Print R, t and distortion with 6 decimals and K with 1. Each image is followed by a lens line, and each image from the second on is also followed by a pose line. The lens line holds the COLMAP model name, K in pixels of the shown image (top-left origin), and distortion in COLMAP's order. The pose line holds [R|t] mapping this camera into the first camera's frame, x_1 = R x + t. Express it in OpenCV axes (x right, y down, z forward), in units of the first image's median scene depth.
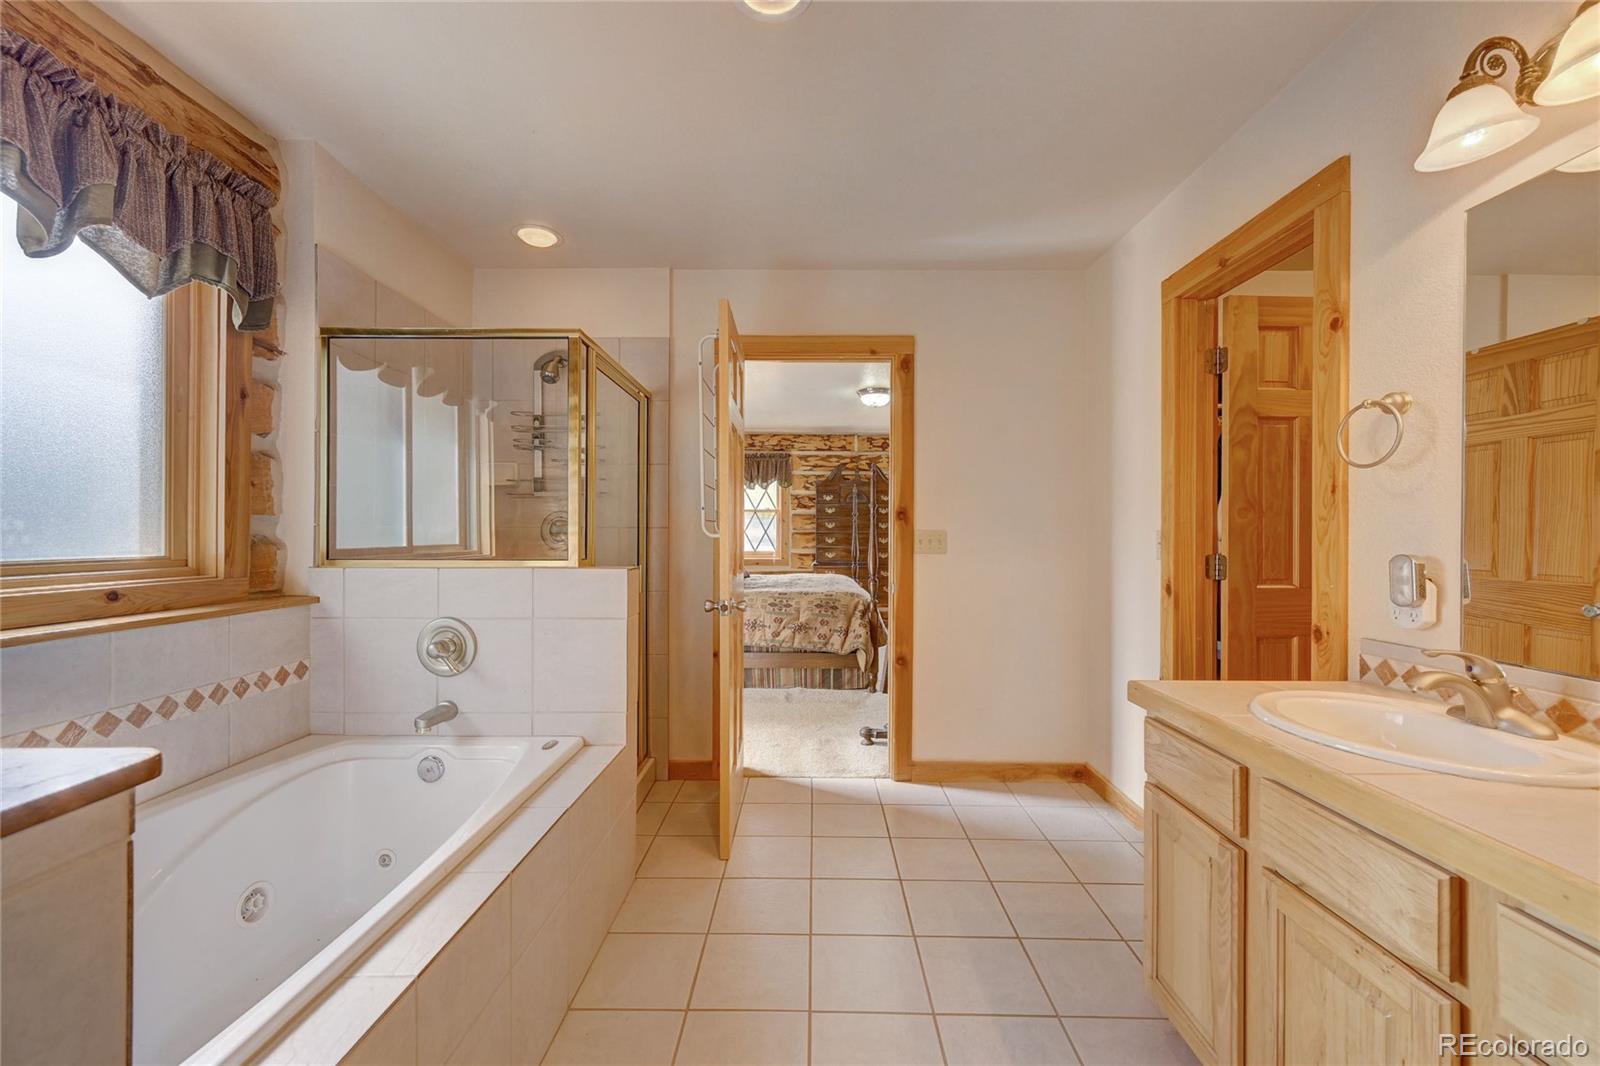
lens RADIAL K [[635.8, 0, 803.1], [0, 635.8, 534.2], [0, 0, 1]] dist [-0.003447, 0.001704]
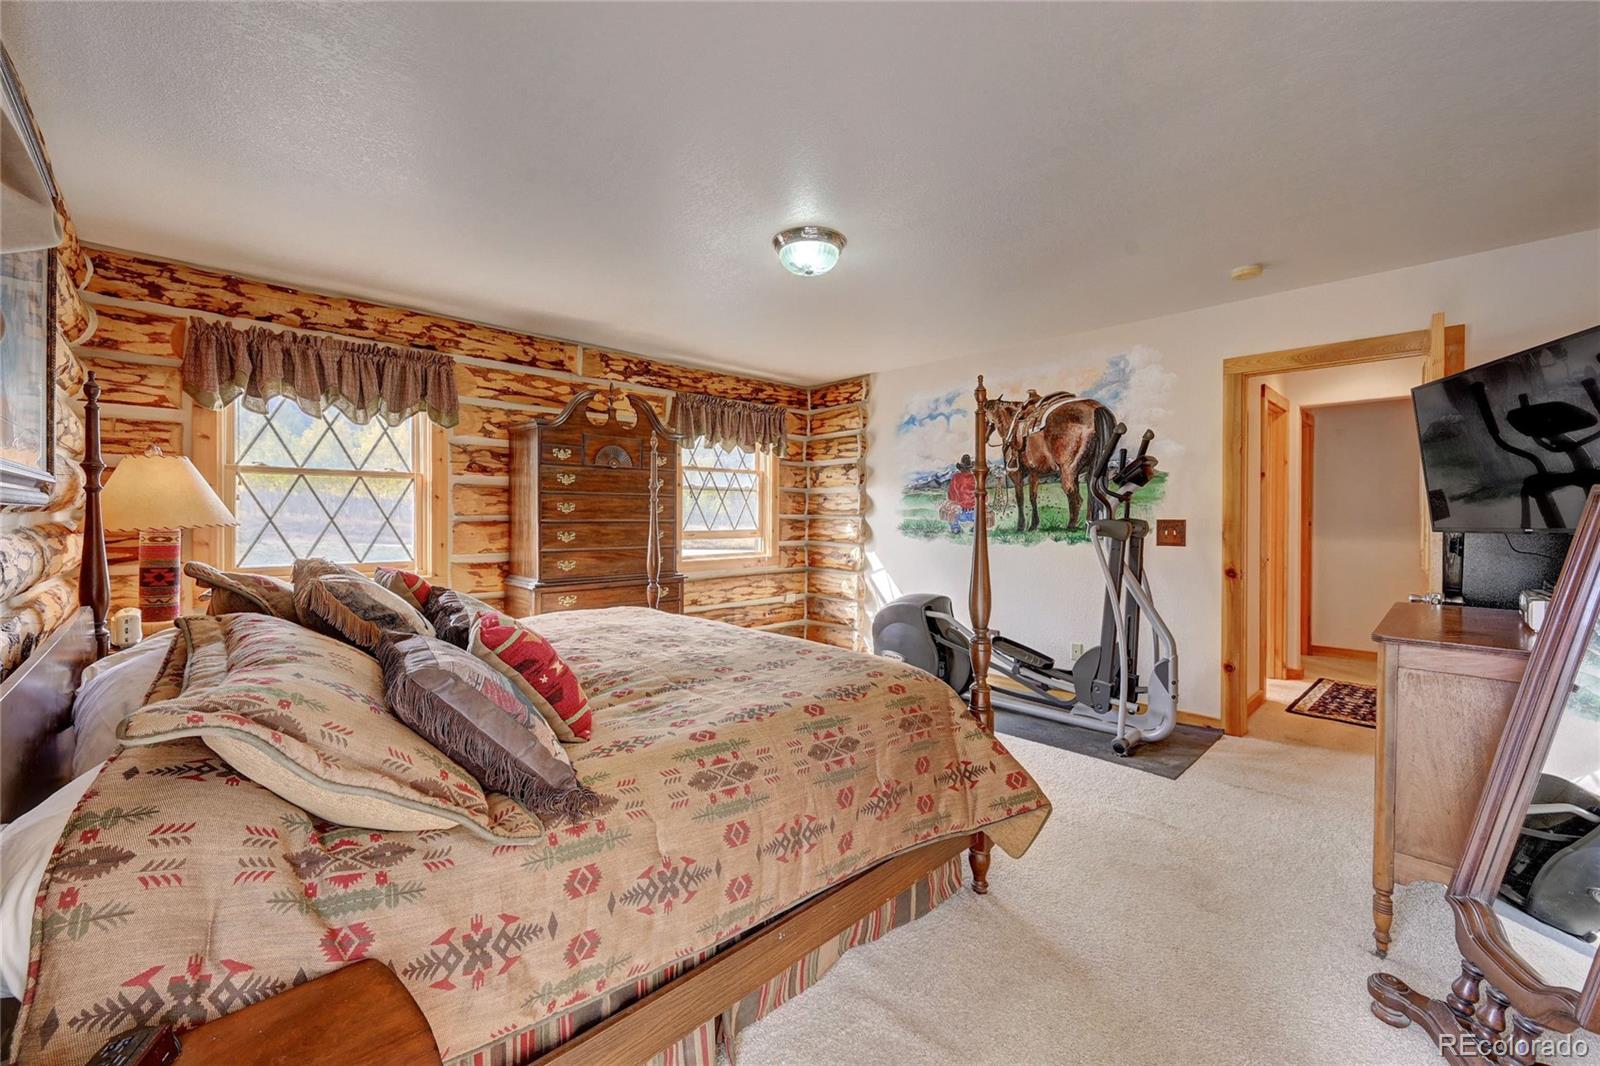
lens RADIAL K [[635.8, 0, 795.7], [0, 635.8, 525.6], [0, 0, 1]] dist [-0.003447, 0.001704]
pose [[0.714861, -0.010246, 0.699192, -0.172511], [0.000023, 0.999893, 0.014629, -0.006598], [-0.699267, -0.010442, 0.714784, 0.468325]]
